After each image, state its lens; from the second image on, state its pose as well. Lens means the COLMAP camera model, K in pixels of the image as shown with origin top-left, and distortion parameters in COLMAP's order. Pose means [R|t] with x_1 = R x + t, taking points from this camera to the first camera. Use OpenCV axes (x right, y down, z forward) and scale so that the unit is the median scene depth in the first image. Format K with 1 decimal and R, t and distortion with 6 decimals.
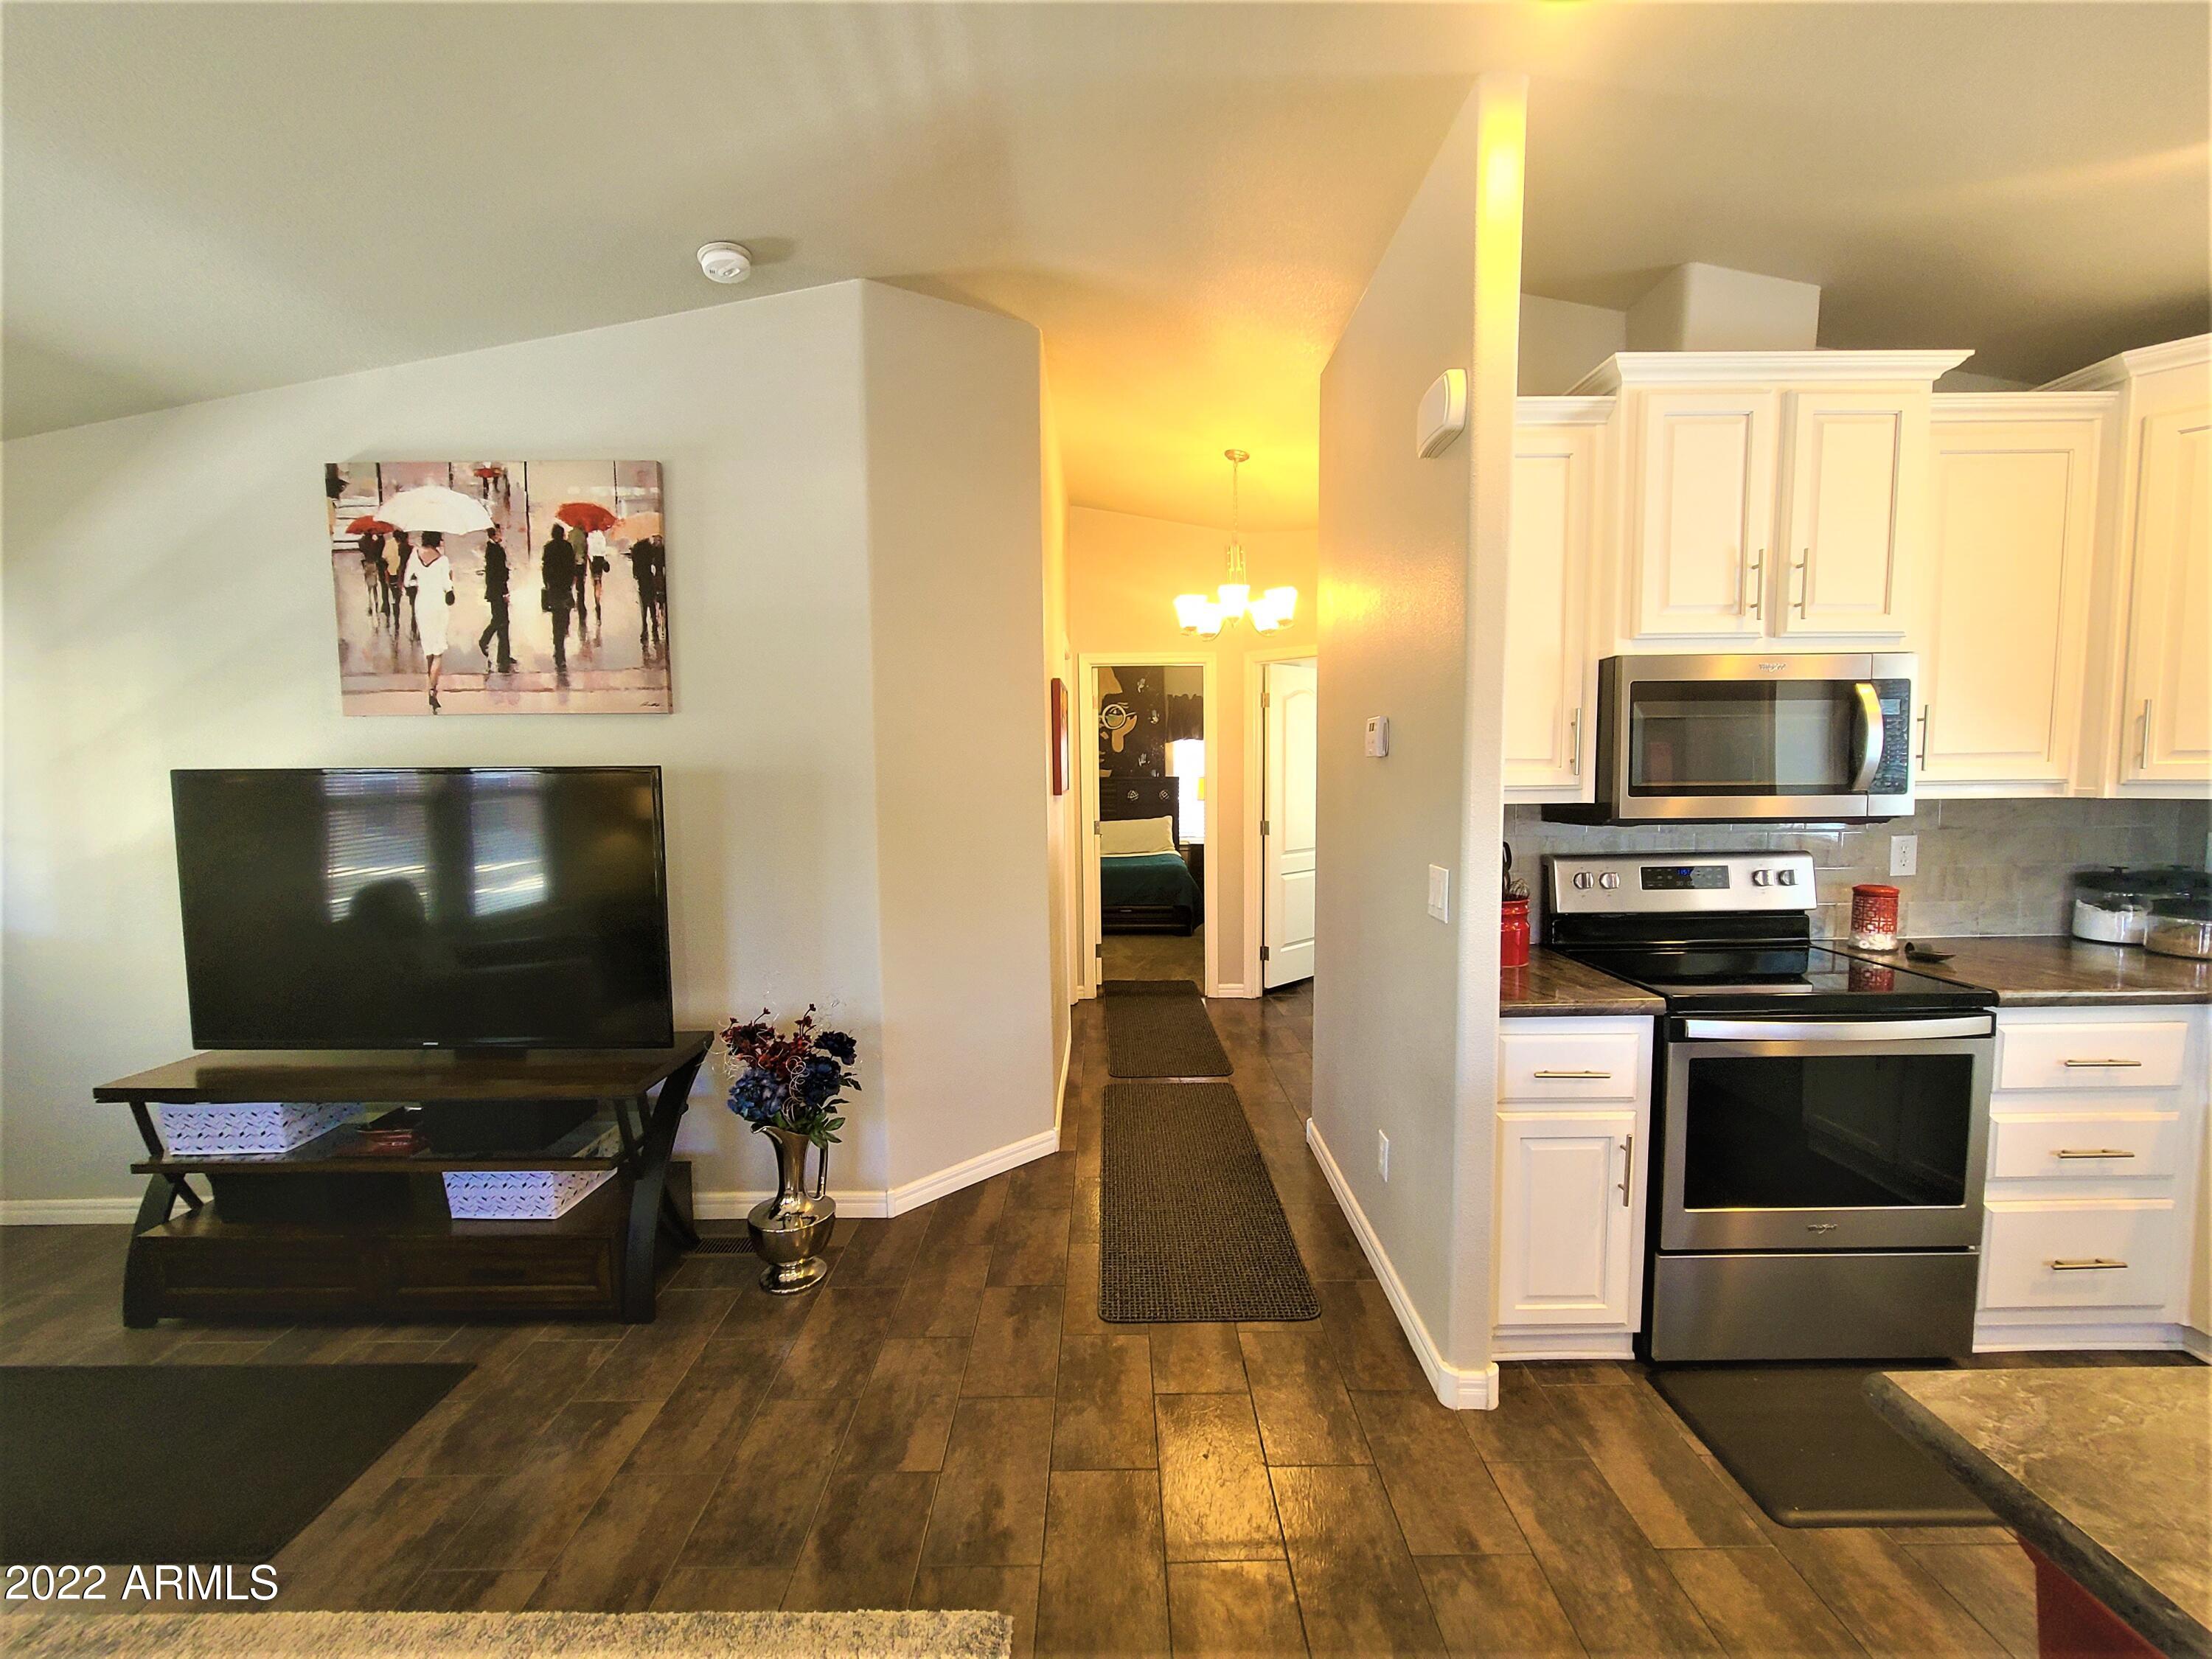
lens RADIAL K [[915.4, 0, 1109.8], [0, 915.4, 837.7], [0, 0, 1]] dist [-0.000664, 0.000006]
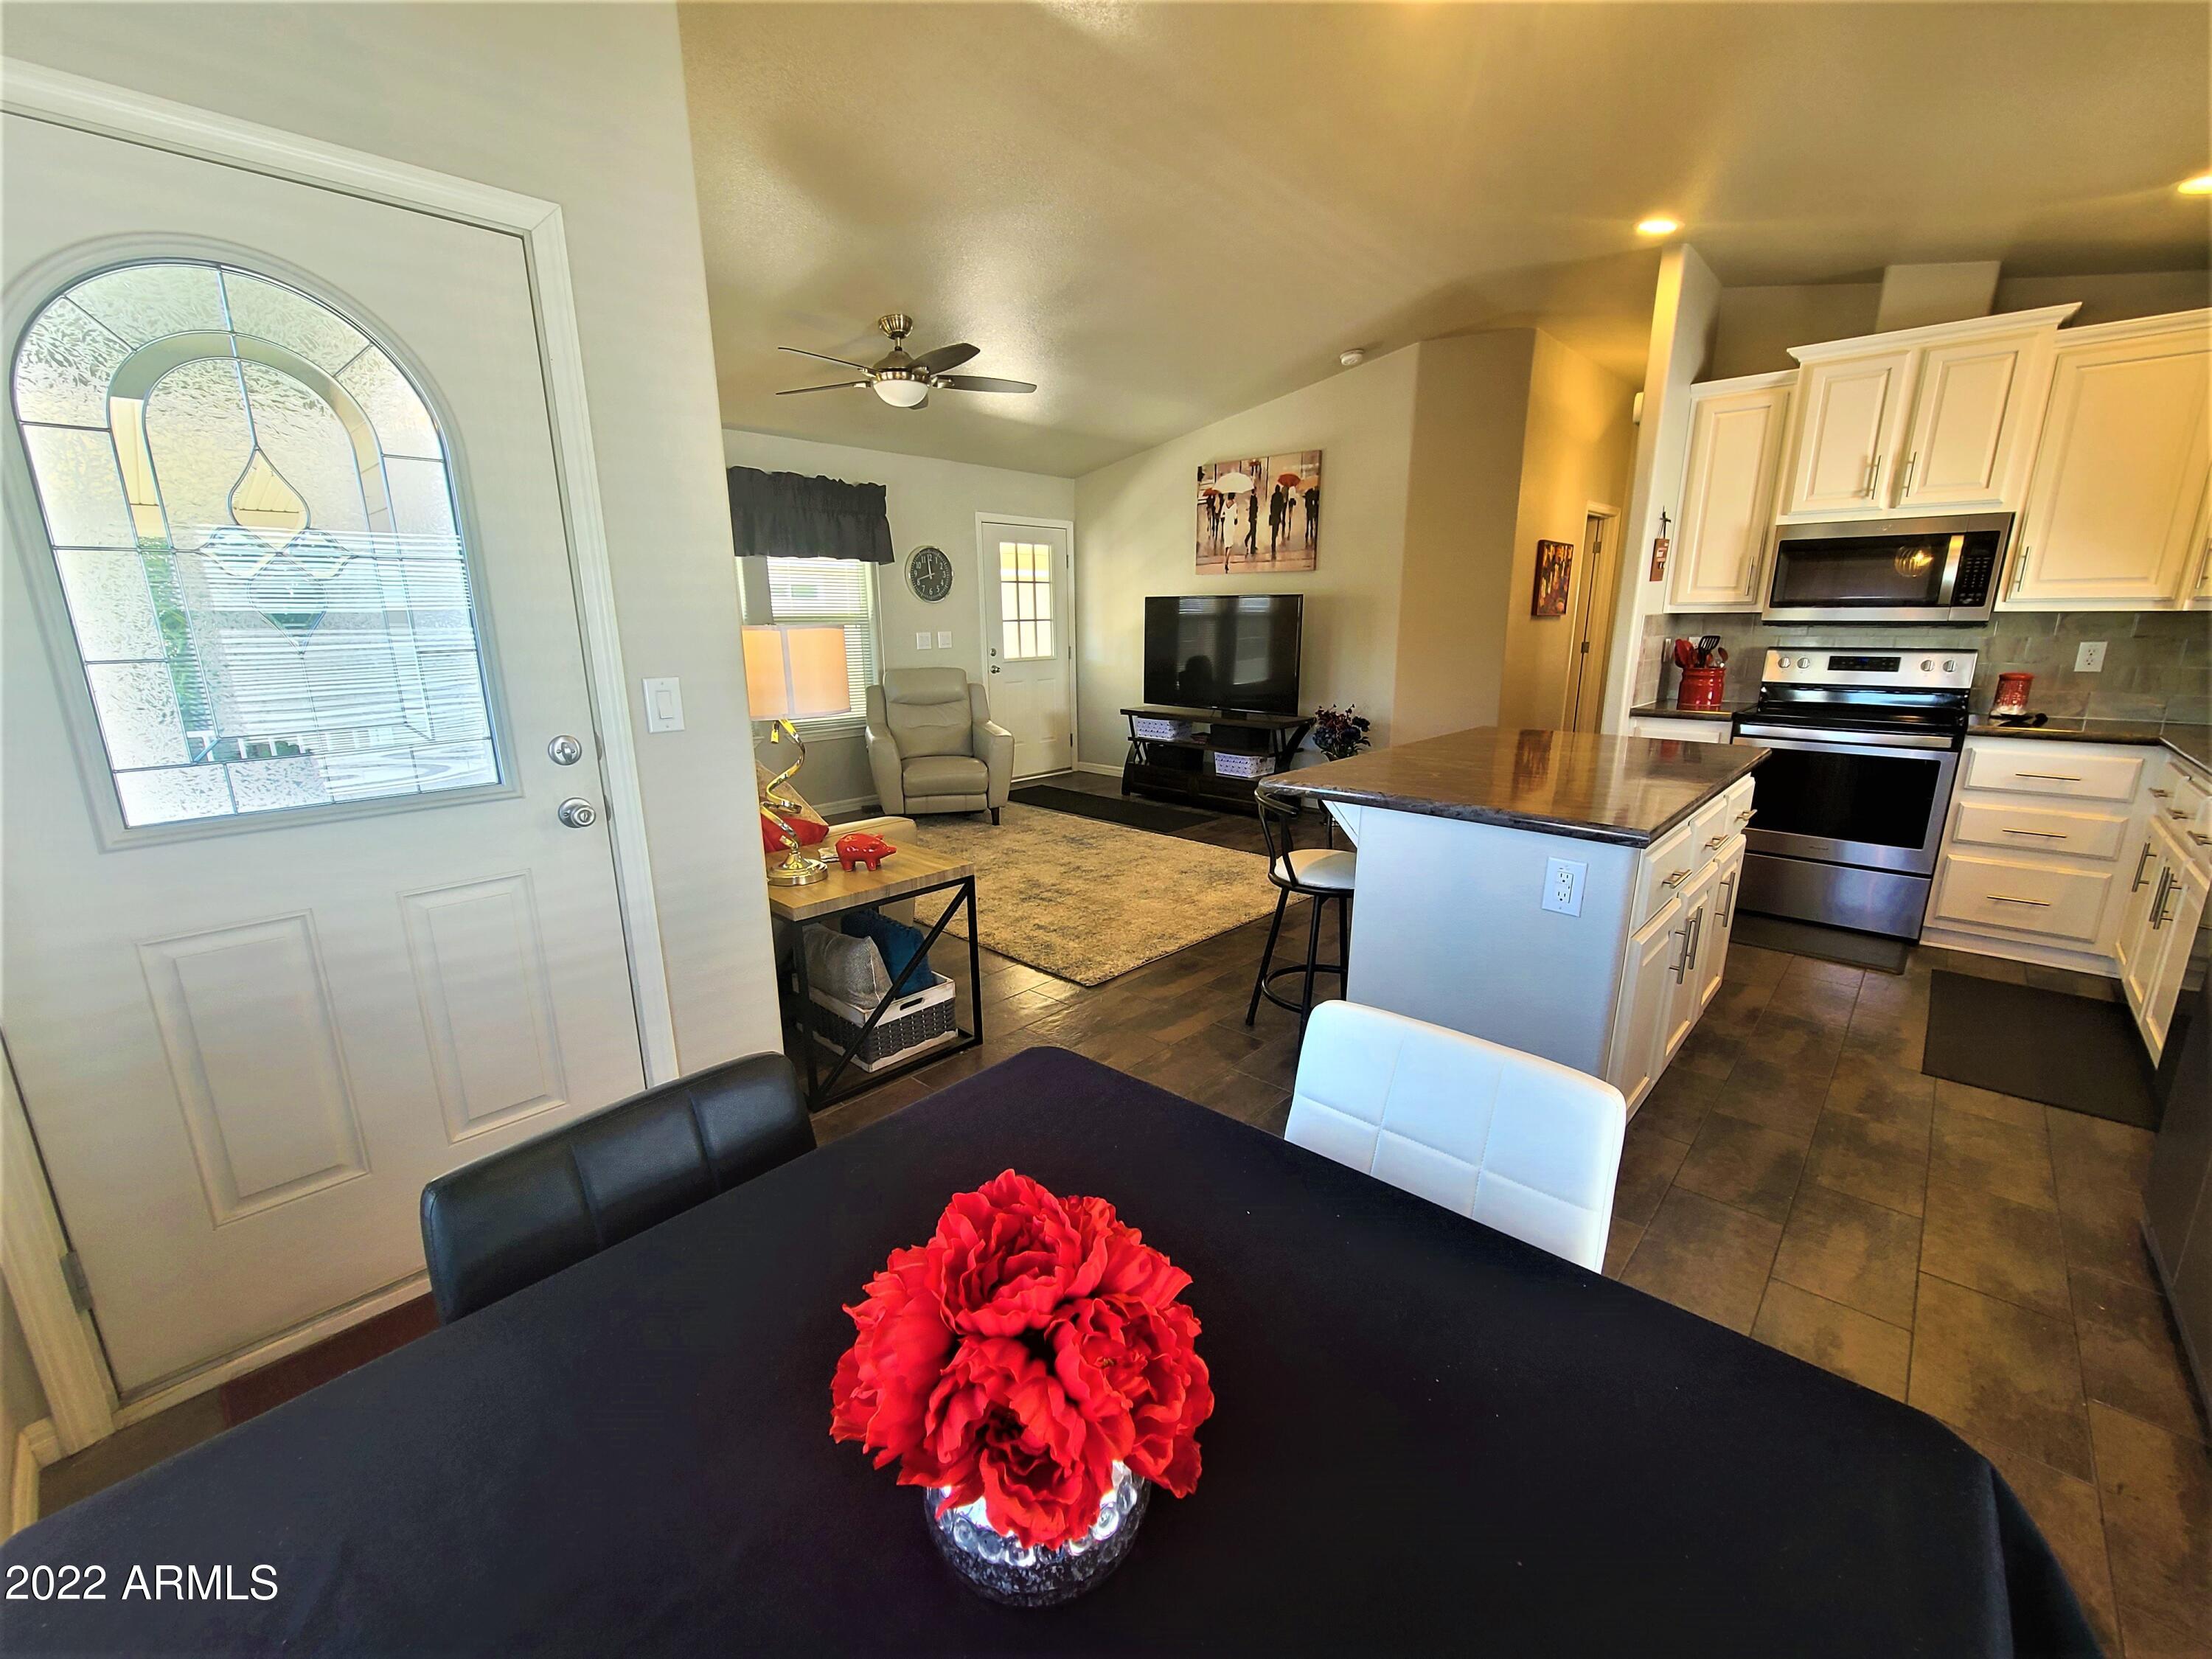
lens RADIAL K [[915.4, 0, 1110.3], [0, 915.4, 836.8], [0, 0, 1]] dist [-0.000664, 0.000006]
pose [[0.730577, 0.168830, -0.661630, 0.805076], [-0.058607, 0.980880, 0.185579, 0.124652], [0.680311, -0.096804, 0.726503, -1.100169]]
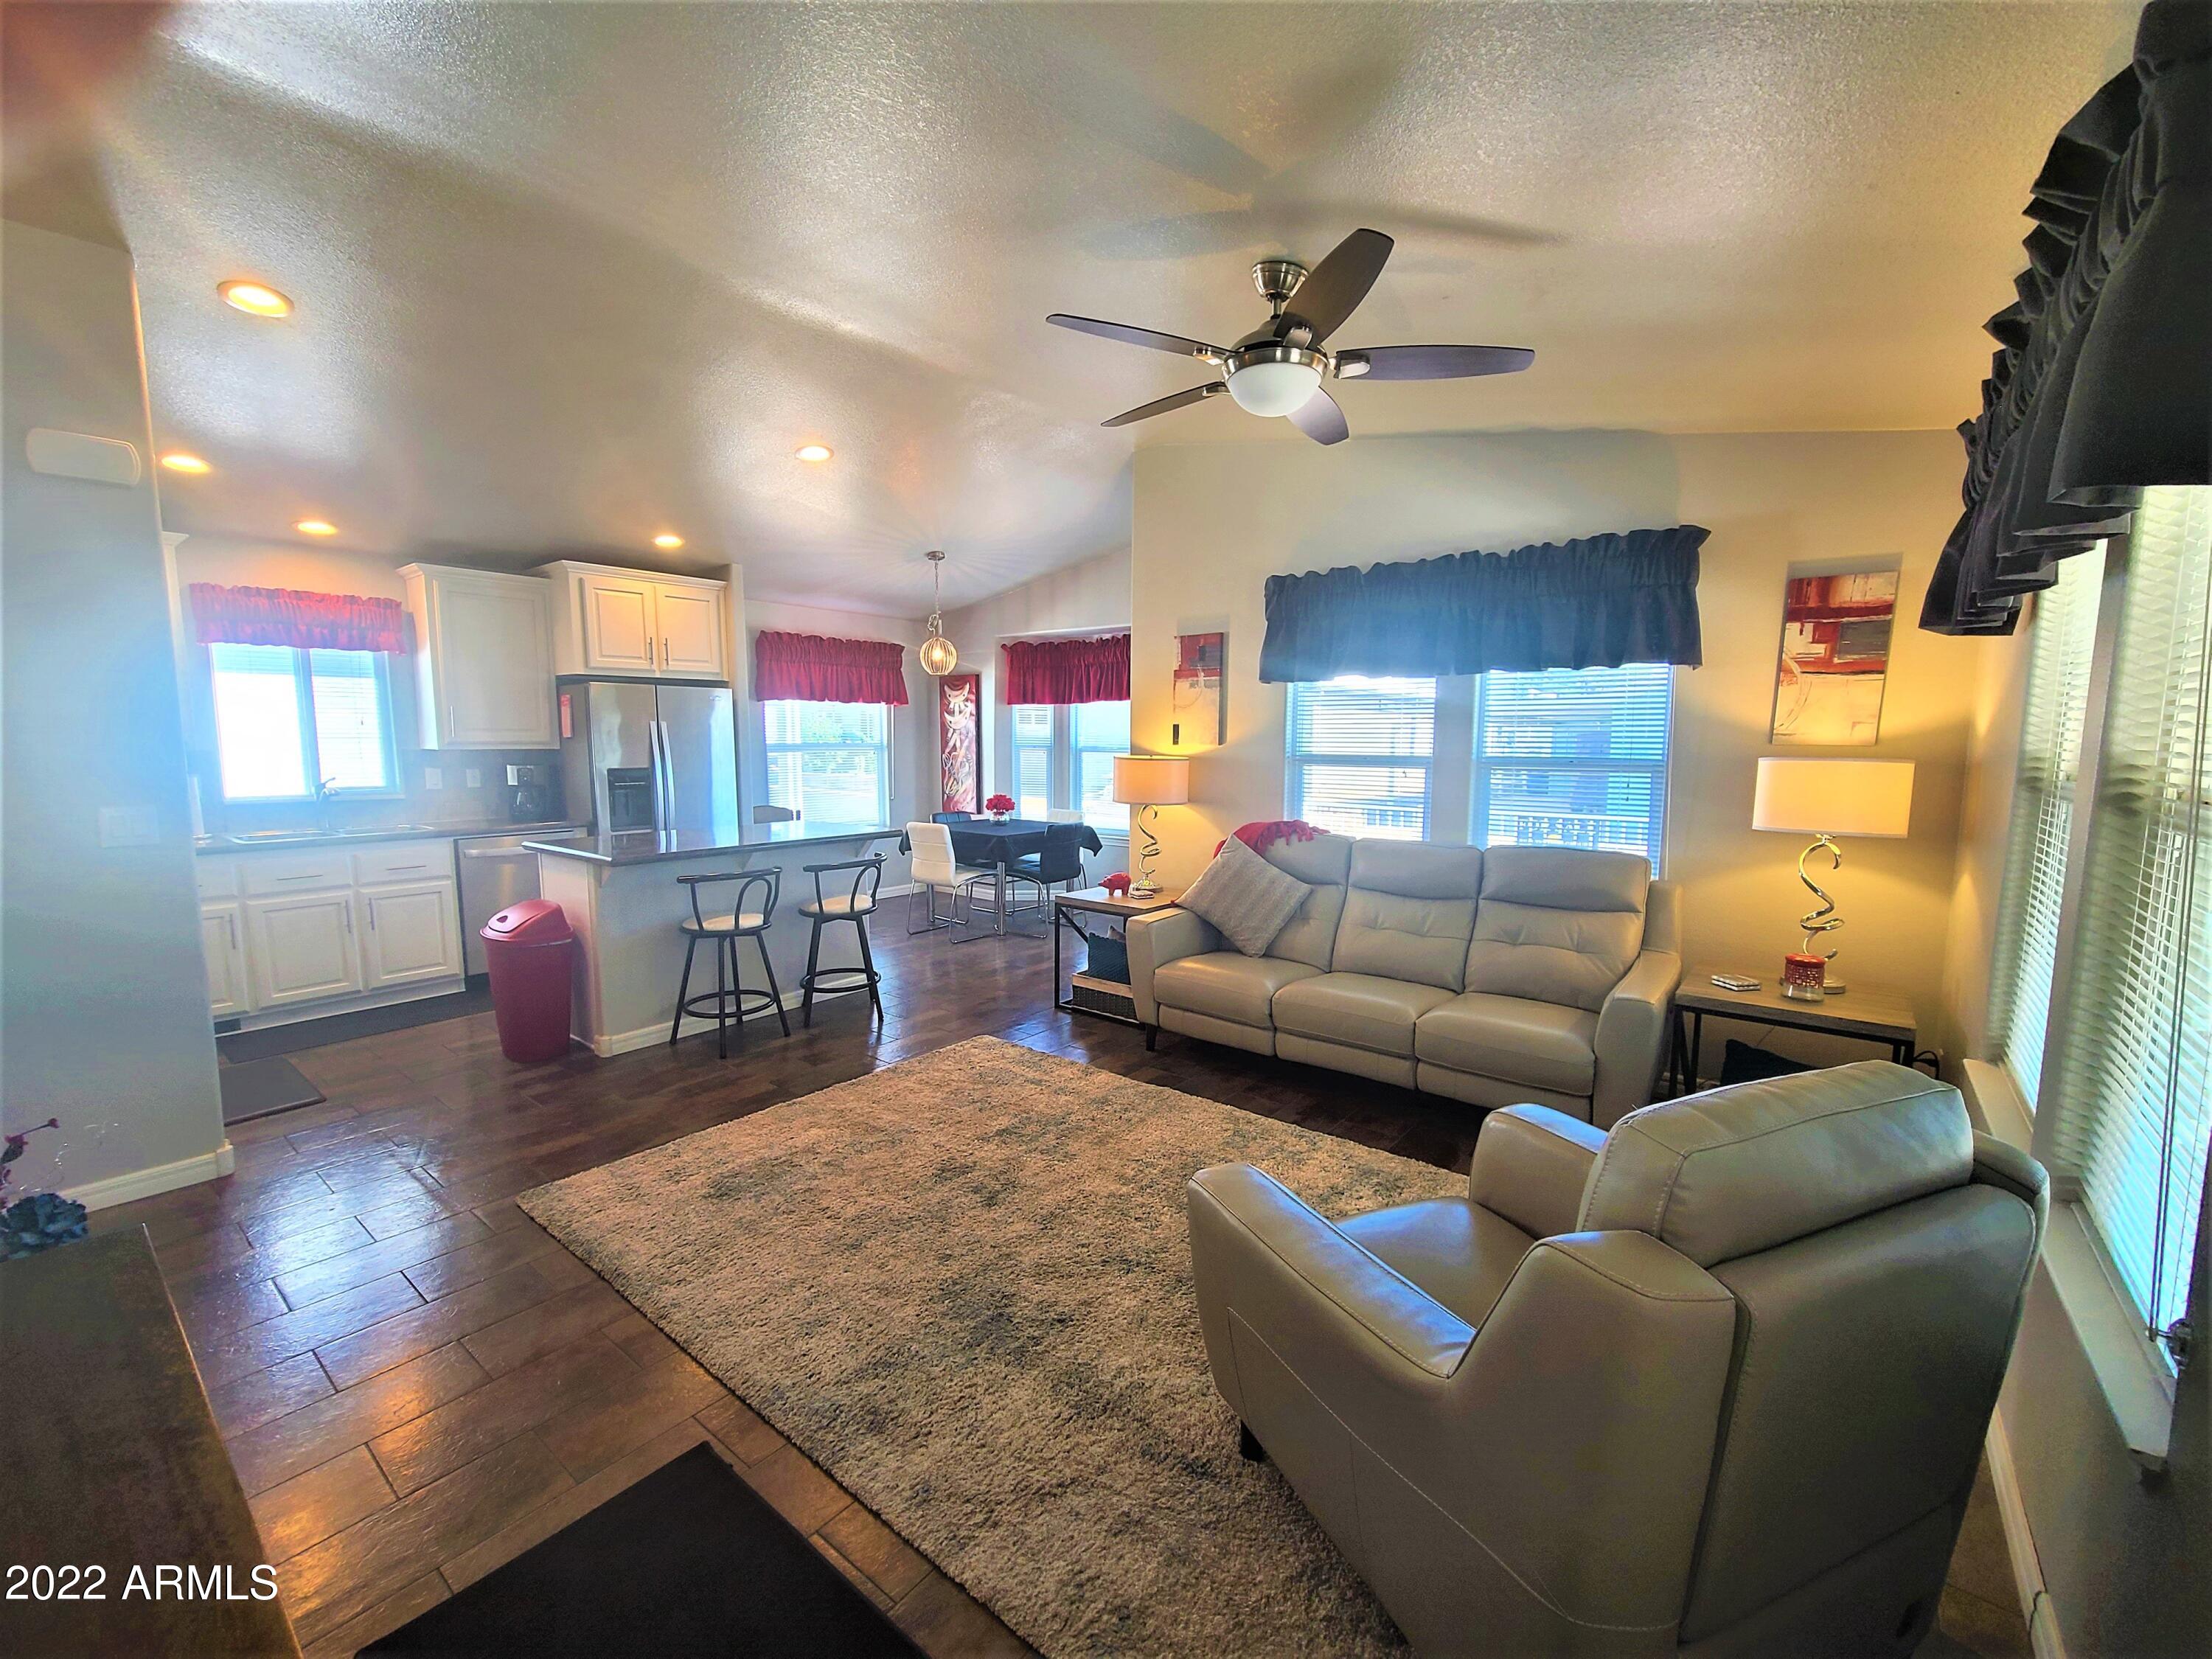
lens RADIAL K [[915.4, 0, 1112.8], [0, 915.4, 846.9], [0, 0, 1]] dist [-0.000664, 0.000006]
pose [[-0.780320, -0.064366, 0.622060, -1.242150], [0.056692, 0.983313, 0.172860, -0.041247], [-0.622806, 0.170152, -0.763650, 0.878994]]
